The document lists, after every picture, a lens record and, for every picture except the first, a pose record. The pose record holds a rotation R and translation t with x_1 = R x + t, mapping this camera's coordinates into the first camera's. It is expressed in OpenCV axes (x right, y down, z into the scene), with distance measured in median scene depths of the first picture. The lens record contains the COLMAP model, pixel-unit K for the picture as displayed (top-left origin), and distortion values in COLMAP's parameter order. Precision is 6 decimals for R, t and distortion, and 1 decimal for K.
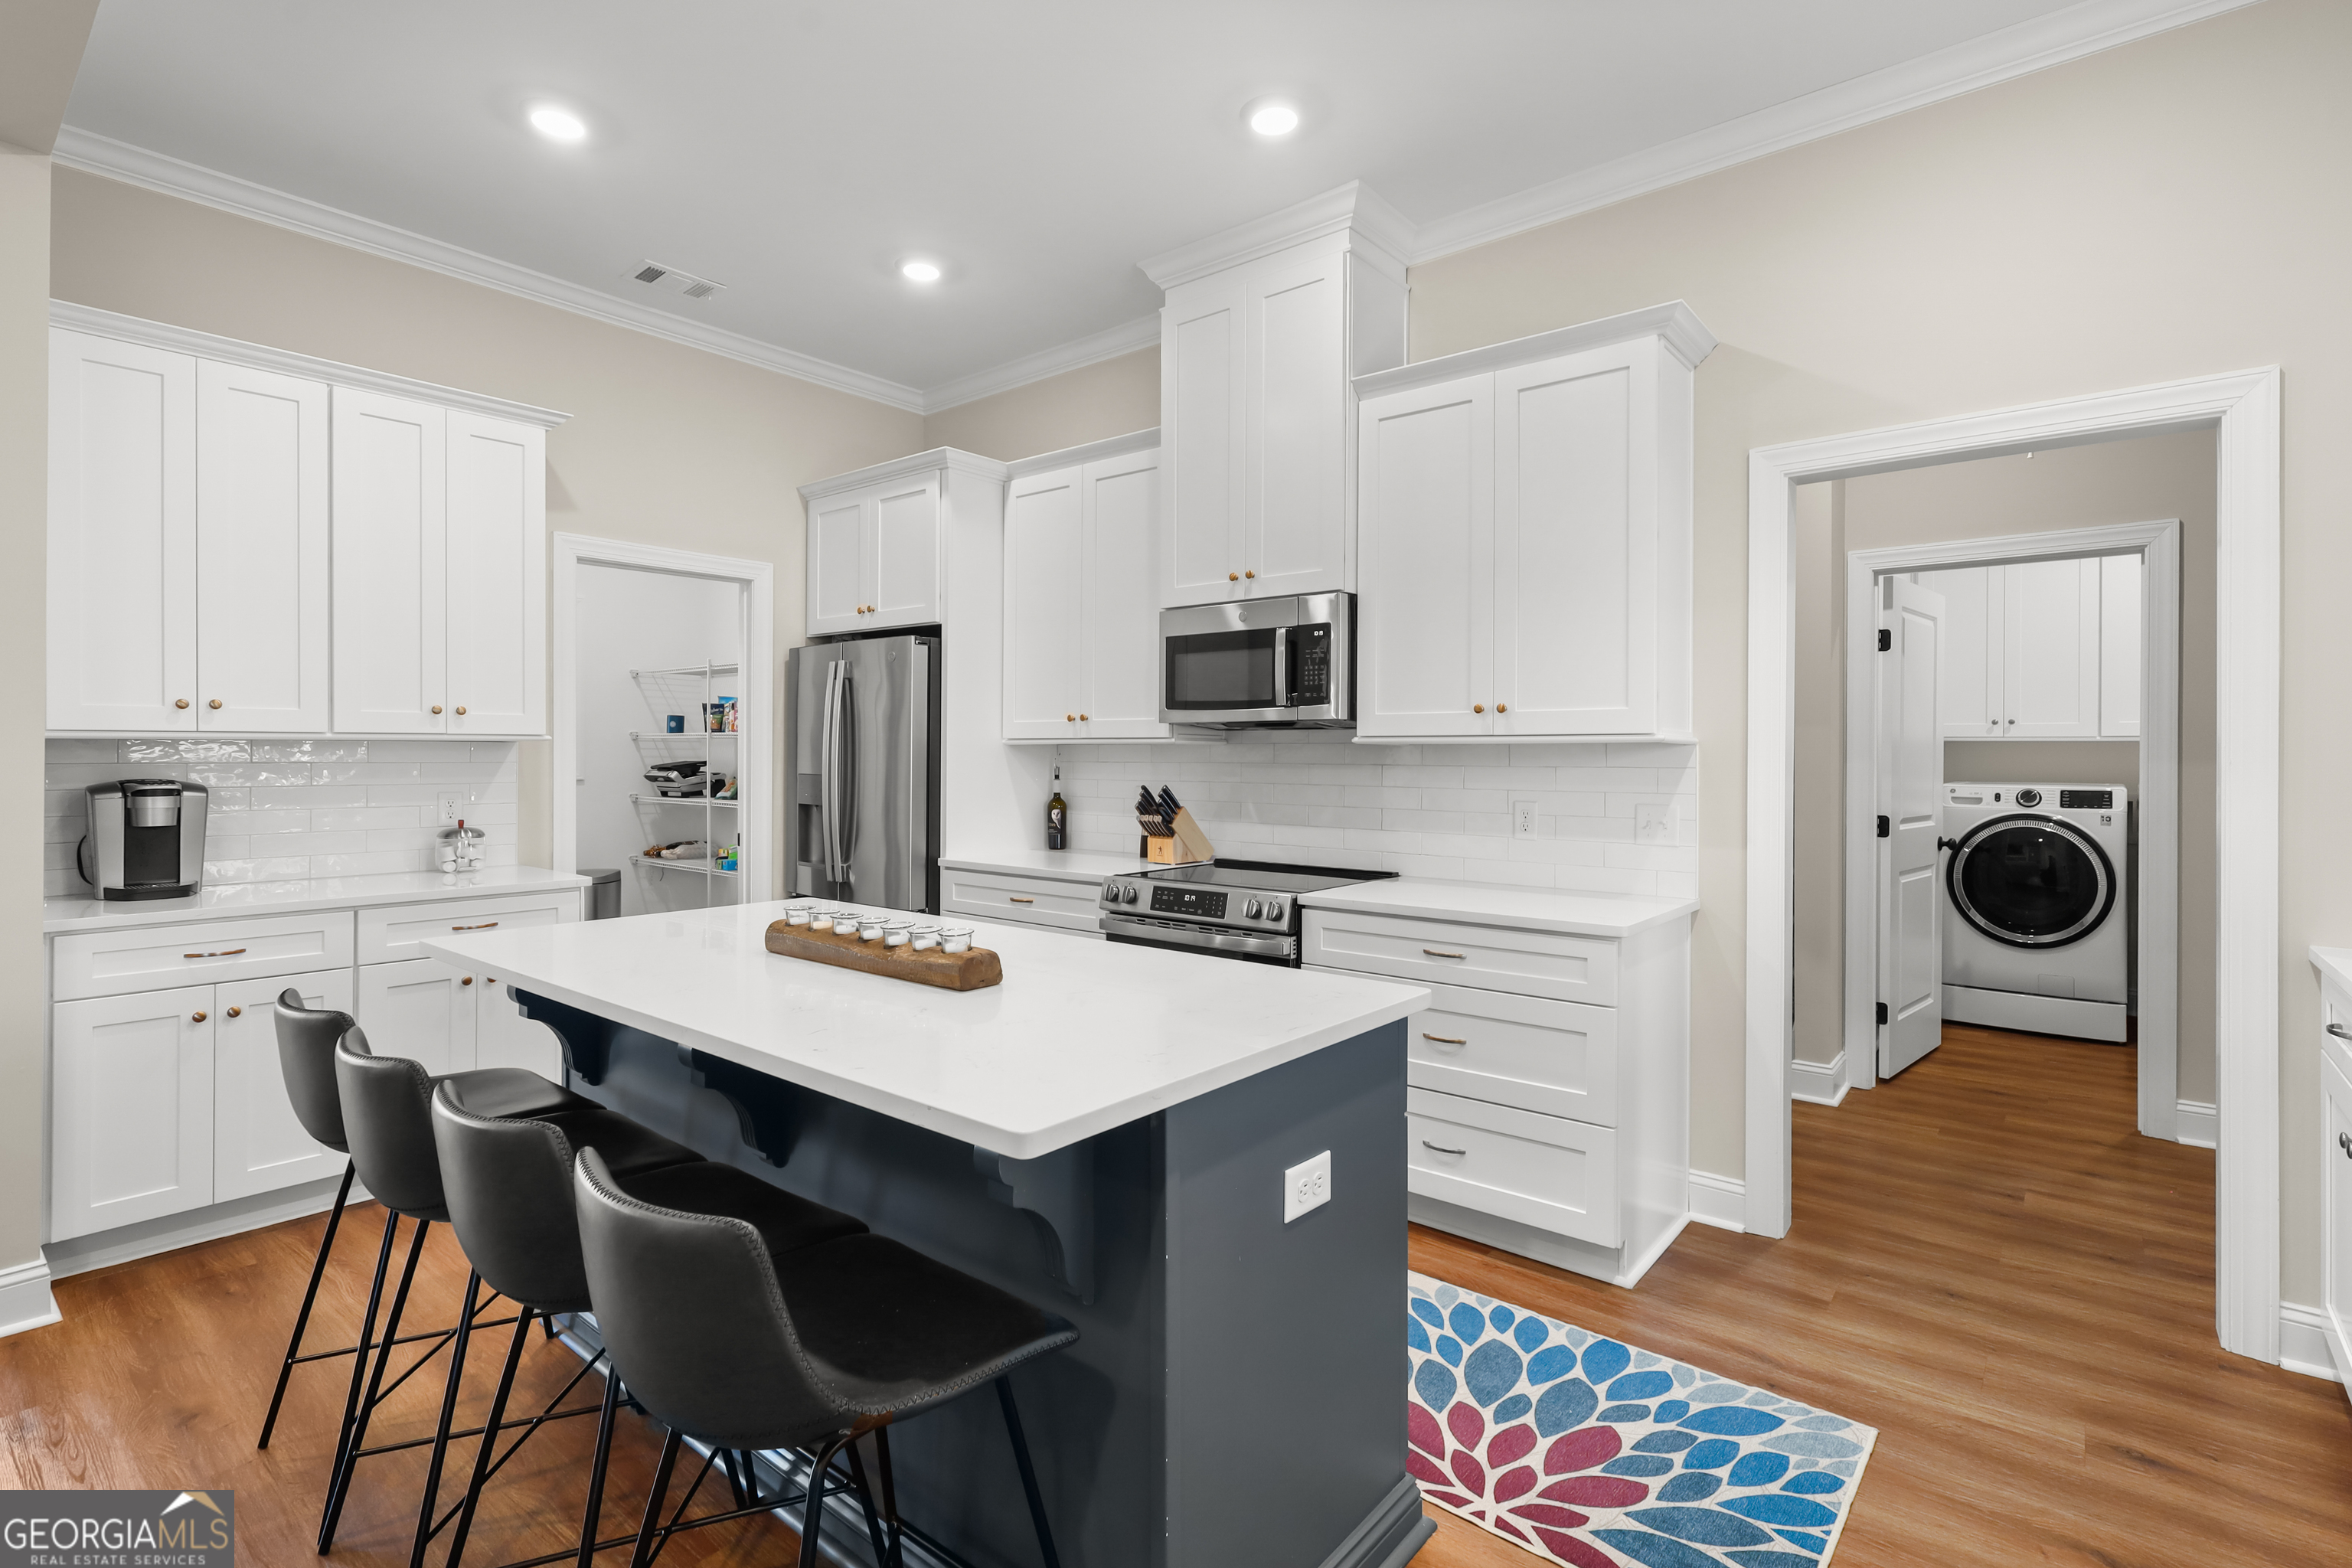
lens RADIAL K [[1110.6, 0, 1197.9], [0, 1110.6, 747.5], [0, 0, 1]] dist [0.000147, -0.000024]
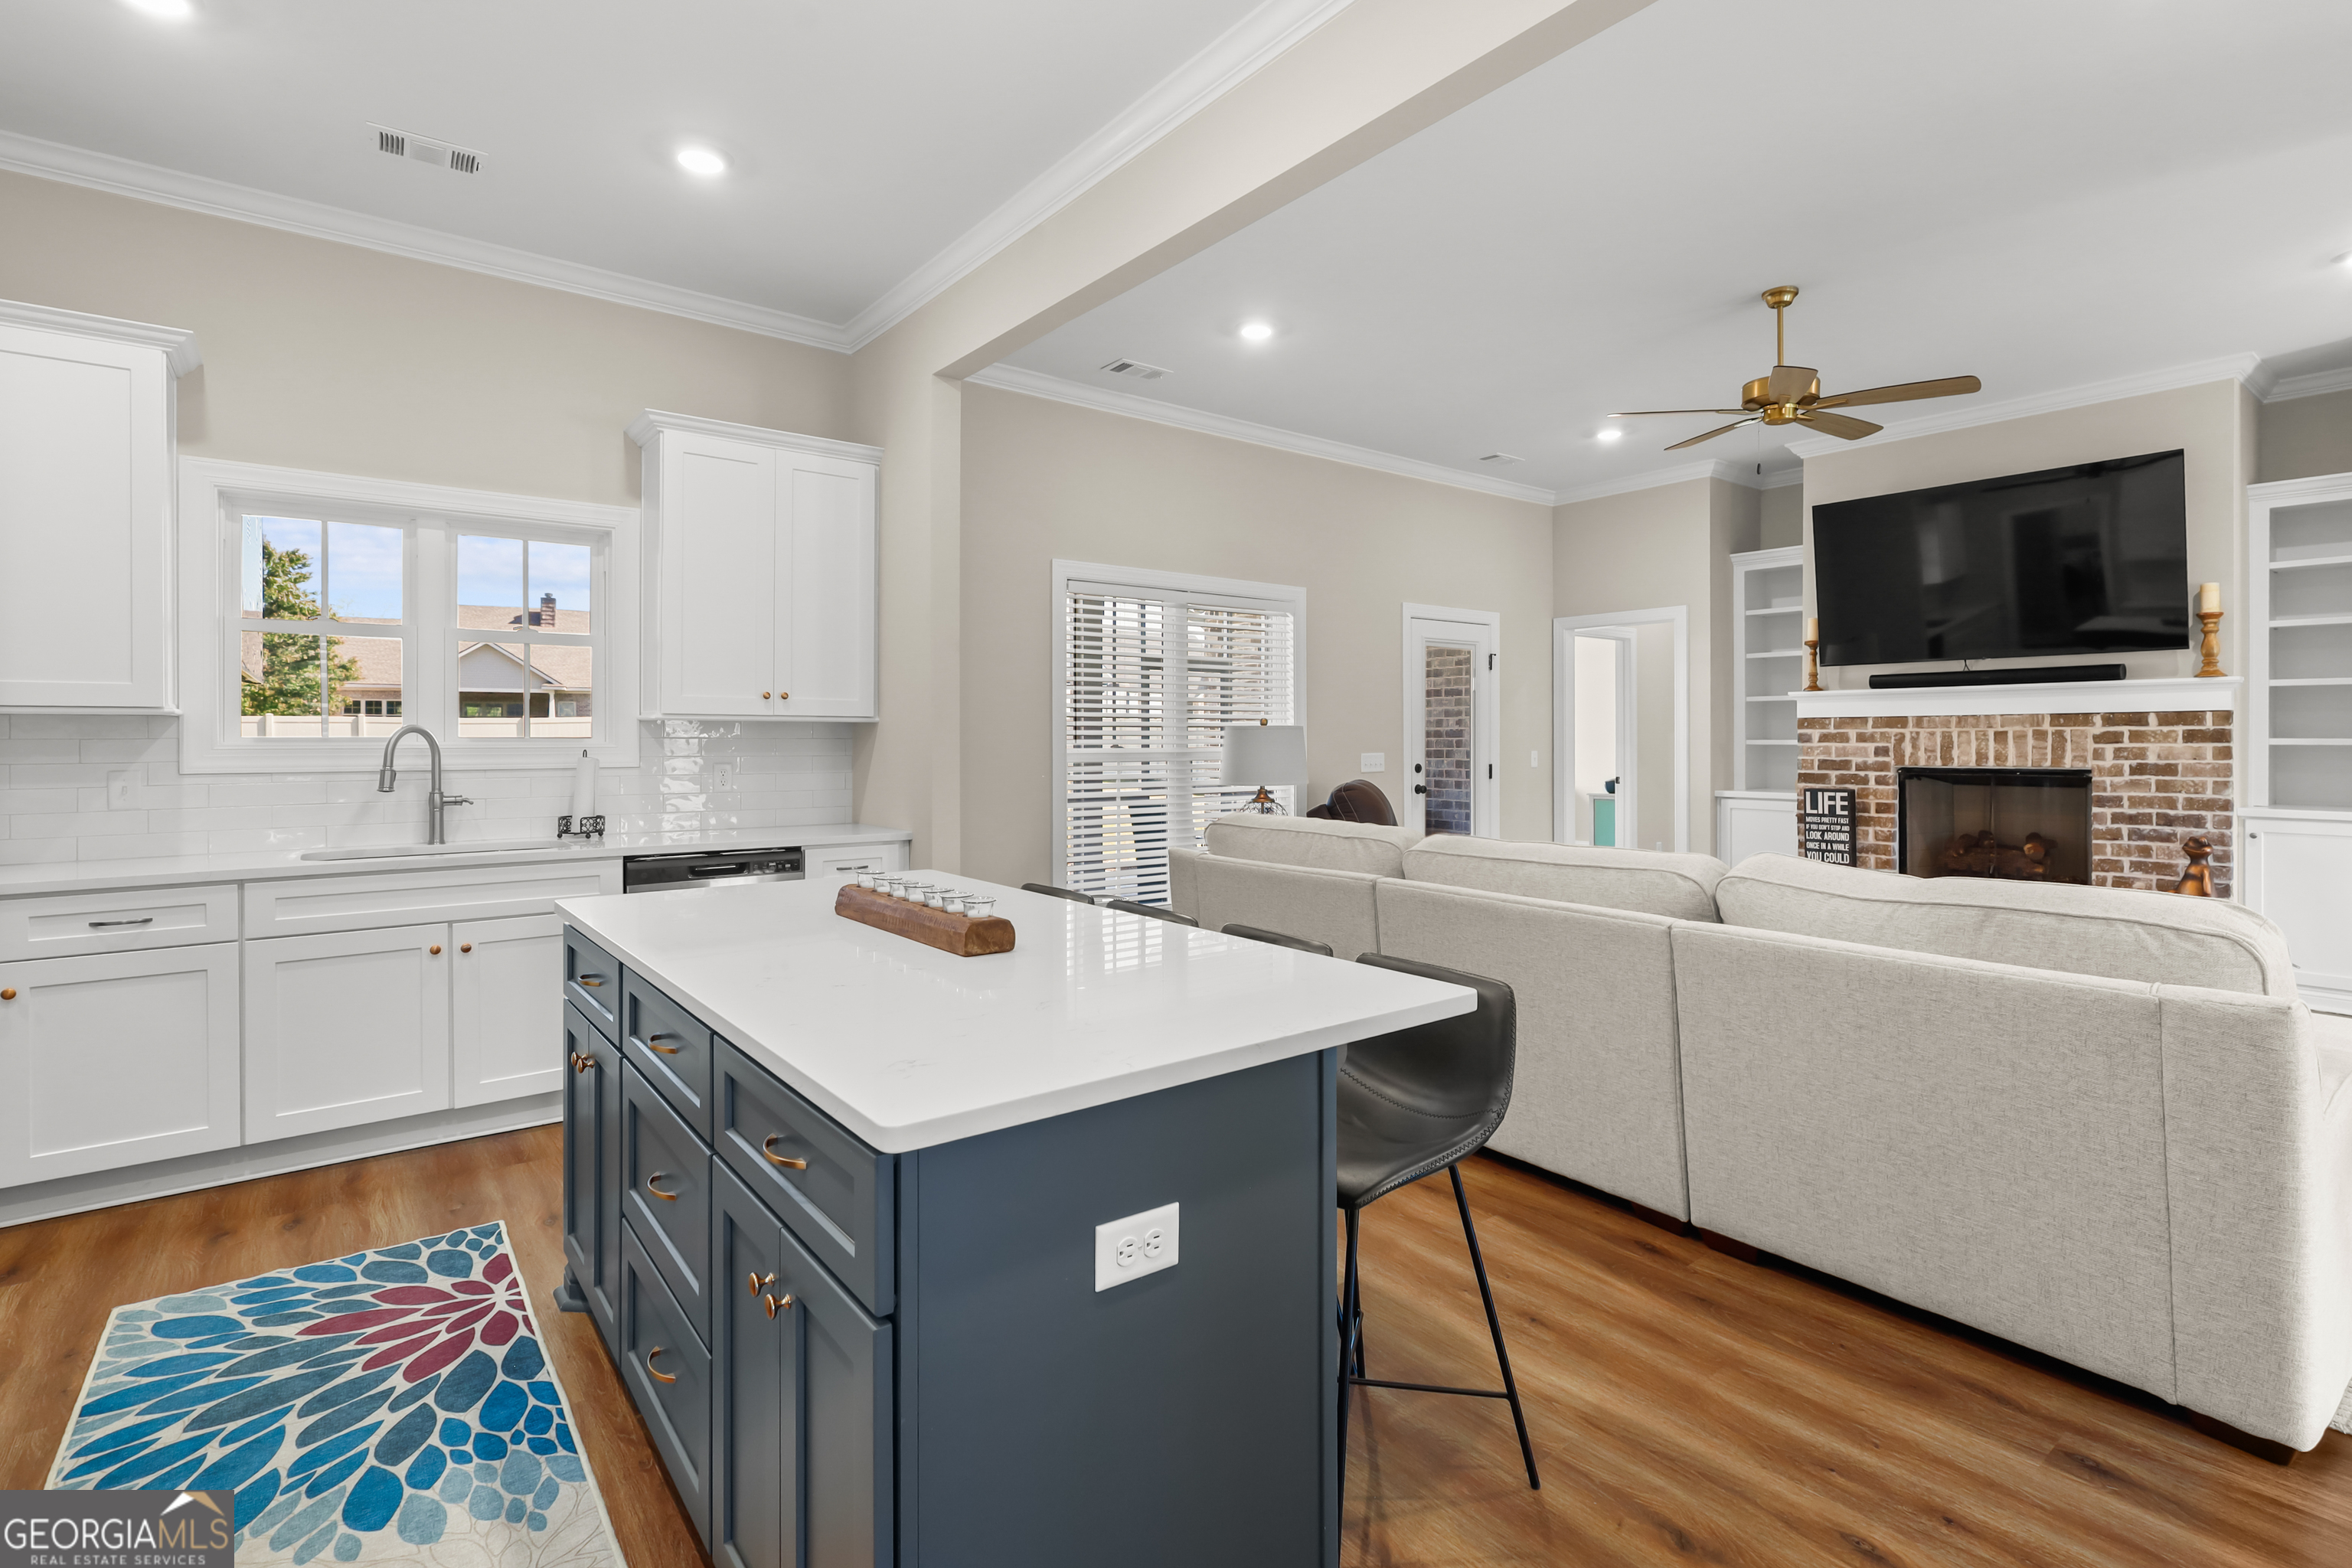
lens RADIAL K [[1110.6, 0, 1193.6], [0, 1110.6, 736.9], [0, 0, 1]] dist [0.000147, -0.000024]
pose [[-0.973475, -0.002666, 0.228779, -0.465604], [-0.002821, 0.999996, -0.000349, 0.008937], [-0.228778, -0.000985, -0.973478, 1.163373]]
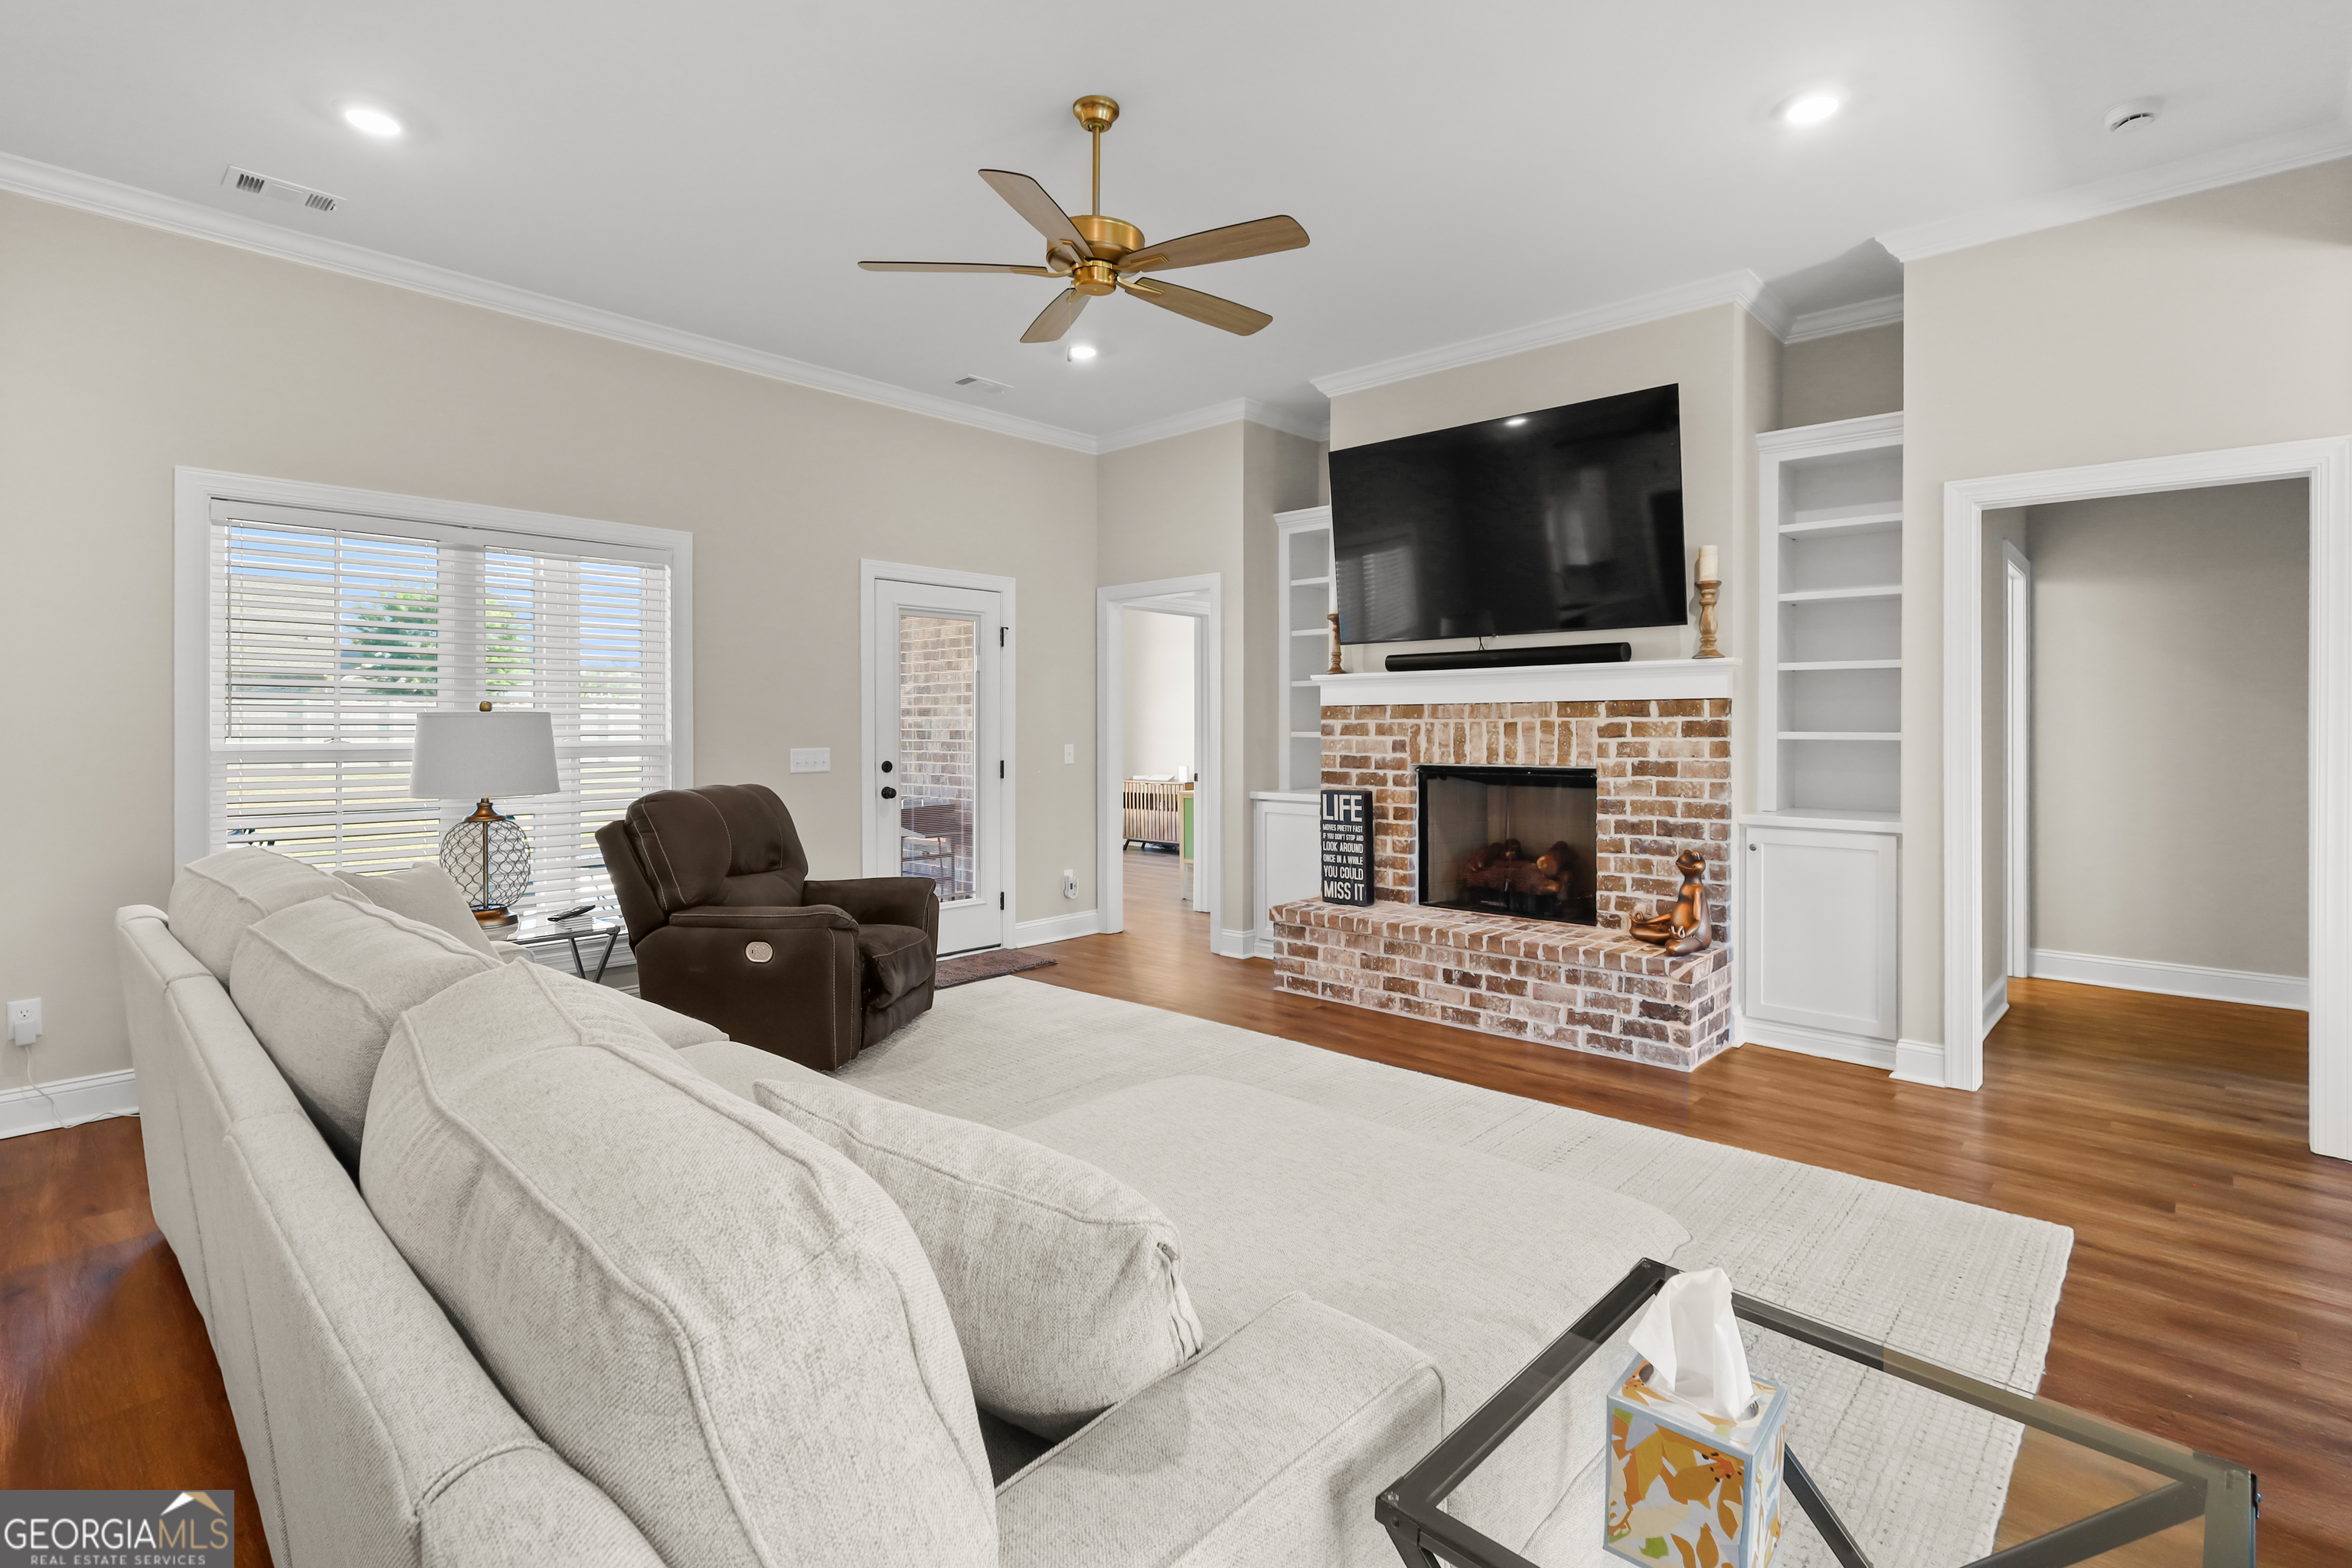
lens RADIAL K [[1110.6, 0, 1184.7], [0, 1110.6, 726.0], [0, 0, 1]] dist [0.000147, -0.000024]
pose [[-0.997475, -0.004836, 0.070859, -0.959041], [-0.004941, 0.999987, -0.001302, 0.004612], [-0.070852, -0.001649, -0.997486, 0.680609]]
